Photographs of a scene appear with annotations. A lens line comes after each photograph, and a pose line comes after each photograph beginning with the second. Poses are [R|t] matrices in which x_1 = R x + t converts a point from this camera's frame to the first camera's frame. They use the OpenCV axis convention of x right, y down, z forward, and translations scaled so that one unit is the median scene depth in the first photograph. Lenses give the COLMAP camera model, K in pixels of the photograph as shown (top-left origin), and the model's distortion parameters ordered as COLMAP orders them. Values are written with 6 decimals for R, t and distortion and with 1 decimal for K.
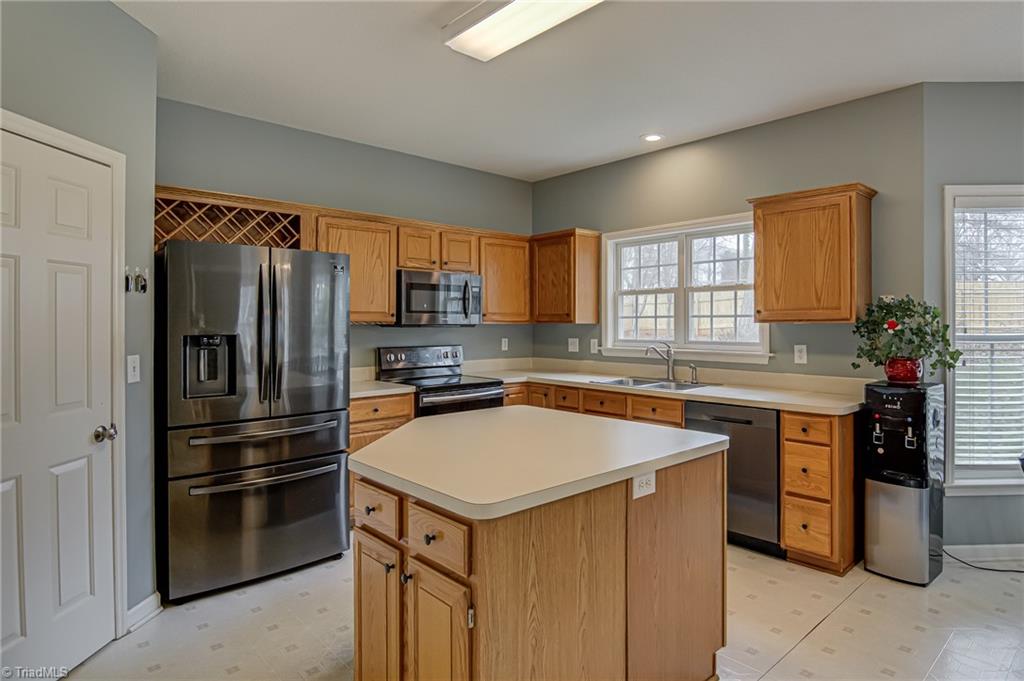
lens RADIAL K [[576.7, 0, 547.6], [0, 576.7, 319.9], [0, 0, 1]] dist [0.002777, -0.002888]
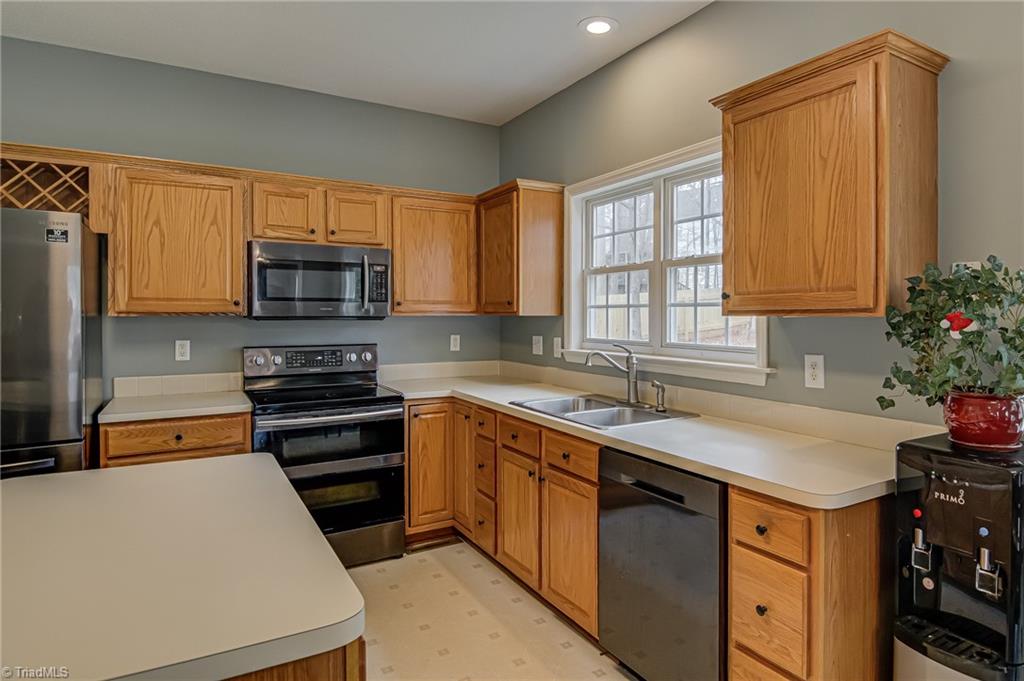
lens RADIAL K [[594.2, 0, 570.7], [0, 594.2, 316.7], [0, 0, 1]] dist [-0.001158, -0.010578]
pose [[0.980602, 0.003238, -0.195982, 0.349730], [-0.001222, 0.999945, 0.010406, 0.000099], [0.196005, -0.009964, 0.980552, 0.423683]]
